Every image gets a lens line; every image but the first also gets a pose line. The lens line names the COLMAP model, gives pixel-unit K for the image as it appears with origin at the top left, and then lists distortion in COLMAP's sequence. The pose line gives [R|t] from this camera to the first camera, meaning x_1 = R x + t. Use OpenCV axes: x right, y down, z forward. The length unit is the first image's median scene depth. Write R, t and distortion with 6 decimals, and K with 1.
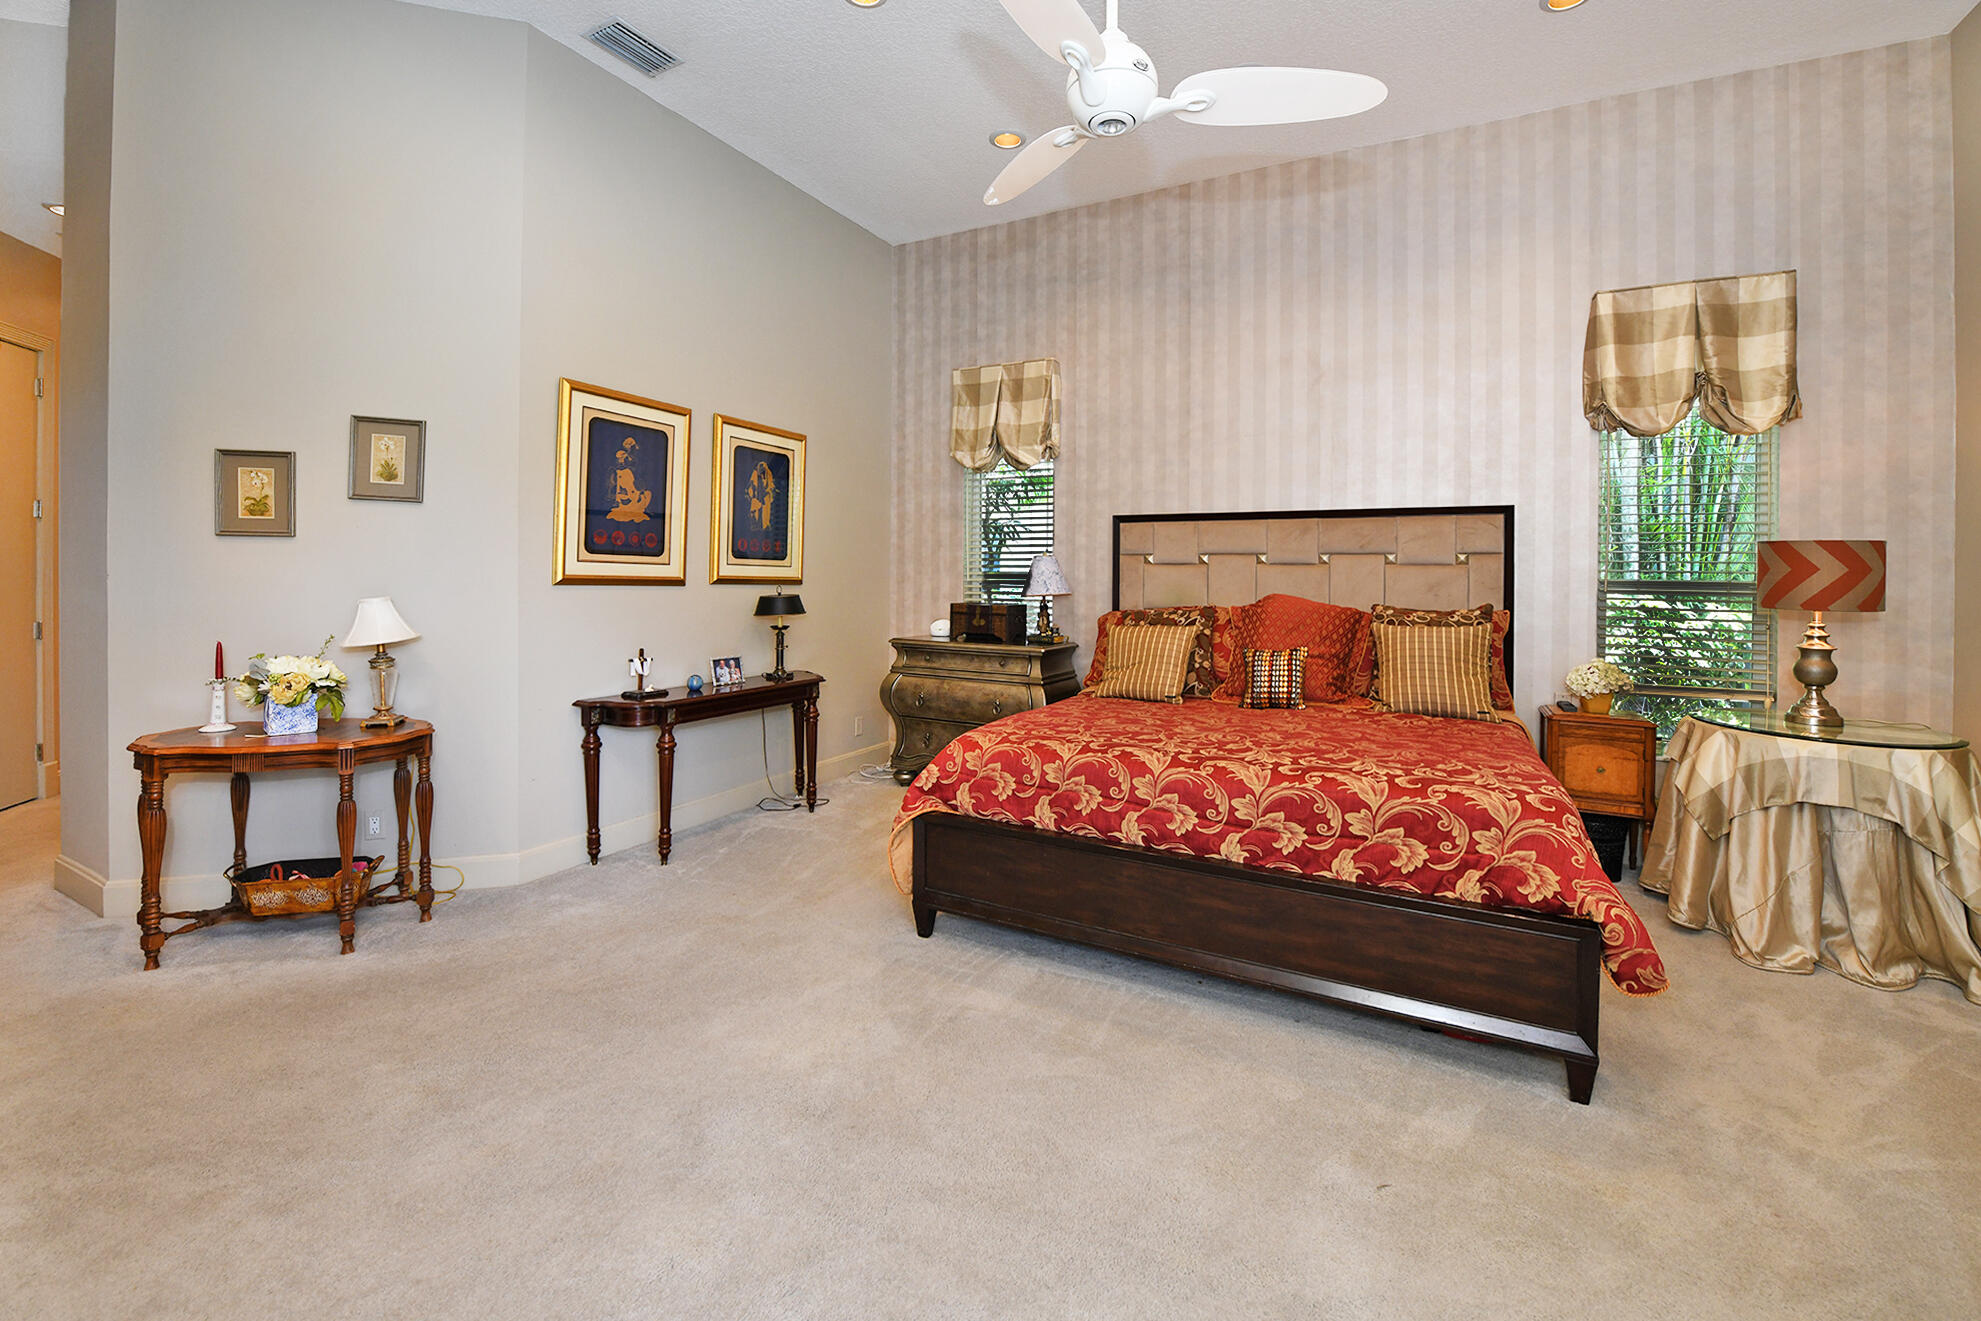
lens RADIAL K [[809.5, 0, 1029.9], [0, 809.5, 576.5], [0, 0, 1]] dist [-0.017182, -0.001088]
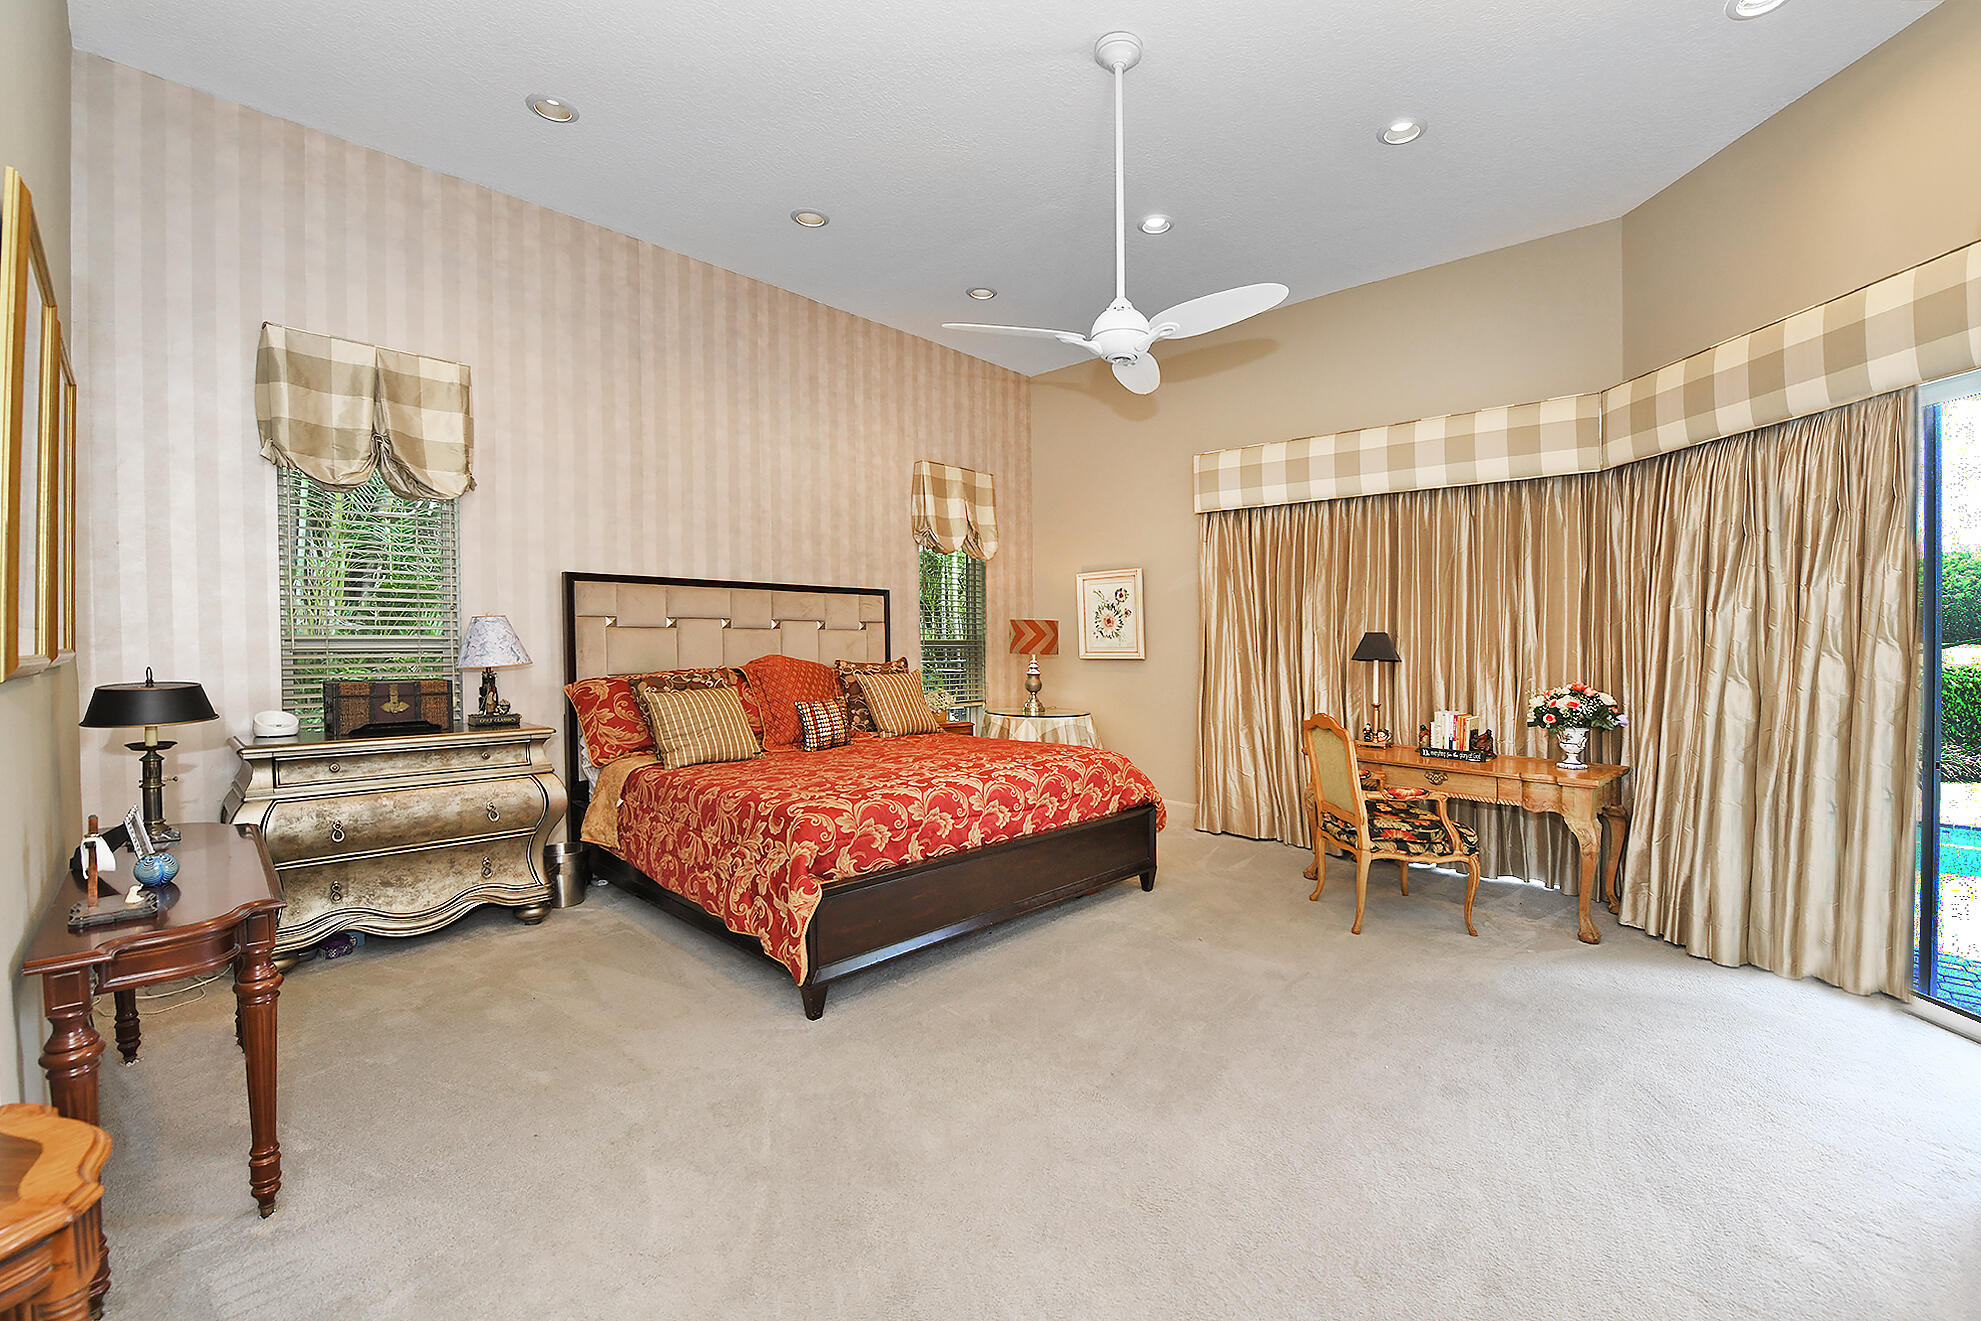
lens RADIAL K [[785.8, 0, 996.8], [0, 785.8, 604.0], [0, 0, 1]] dist [-0.016965, -0.000466]
pose [[0.315462, 0.030324, 0.948454, -0.764869], [0.000135, 0.999488, -0.032001, -0.017410], [-0.948938, 0.010223, 0.315296, 0.390693]]
